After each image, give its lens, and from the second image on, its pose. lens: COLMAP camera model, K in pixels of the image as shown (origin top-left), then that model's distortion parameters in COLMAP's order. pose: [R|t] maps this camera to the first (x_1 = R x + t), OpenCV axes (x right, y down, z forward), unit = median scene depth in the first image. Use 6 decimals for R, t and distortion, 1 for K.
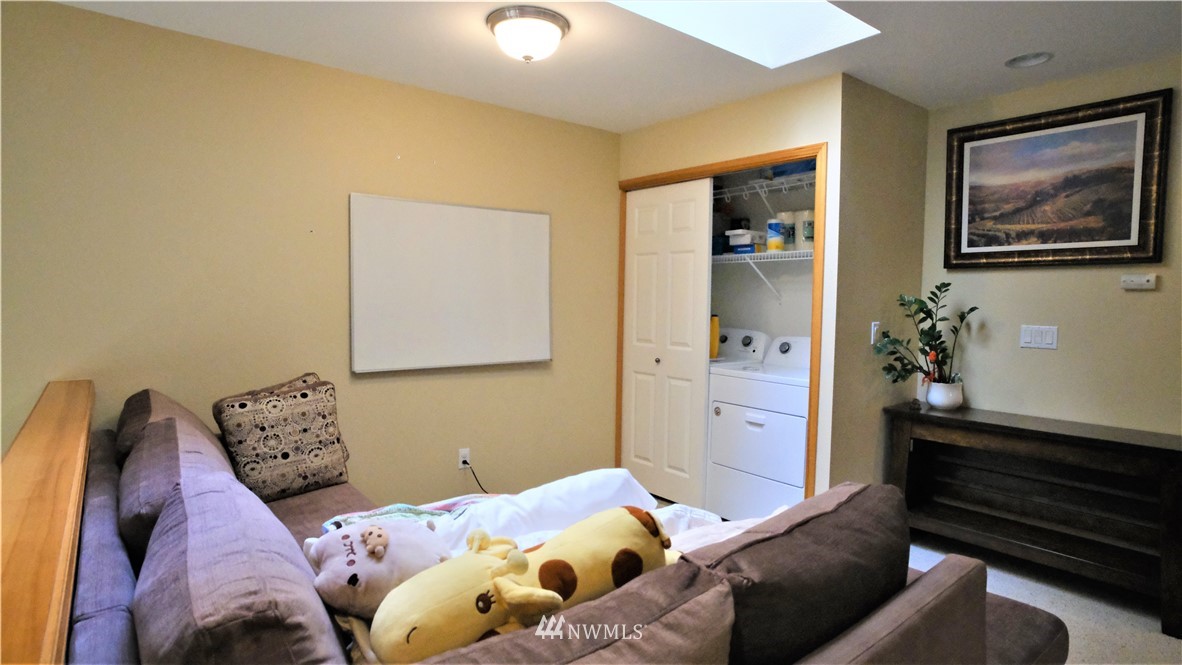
lens RADIAL K [[624.3, 0, 591.0], [0, 624.3, 332.5], [0, 0, 1]] dist [-0.067229, 0.039437]
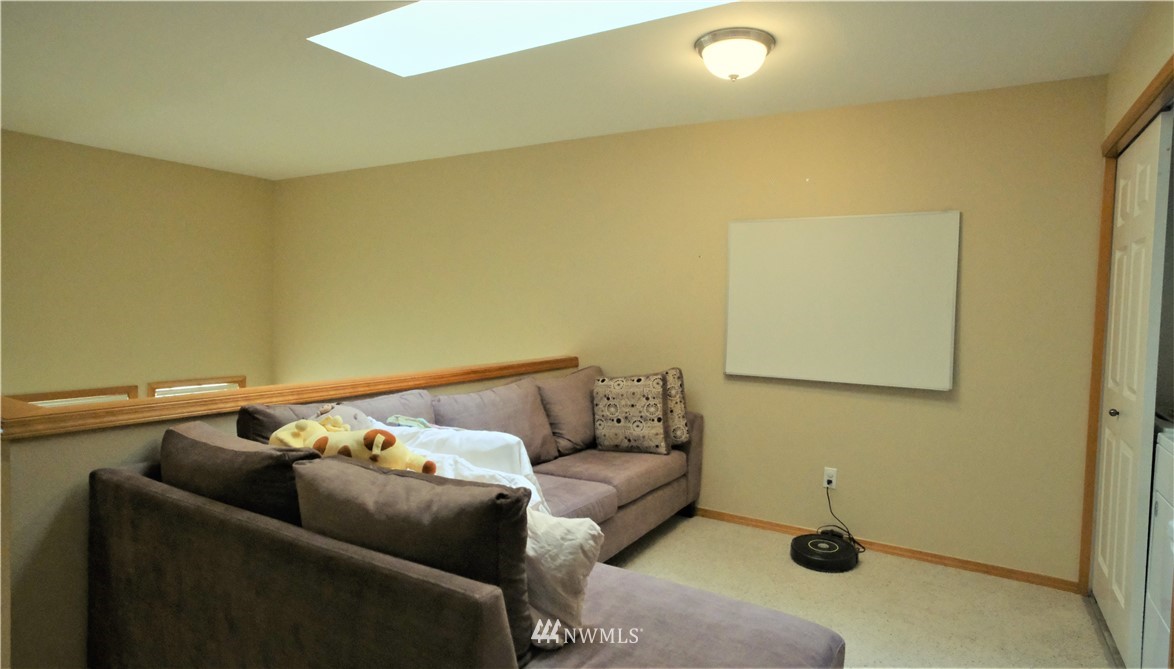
lens RADIAL K [[621.7, 0, 611.8], [0, 621.7, 325.3], [0, 0, 1]] dist [-0.004305, -0.000613]
pose [[0.378621, 0.017350, -0.925389, 0.625916], [-0.072202, 0.997331, -0.010843, 0.000956], [0.922732, 0.070920, 0.378863, 0.344112]]
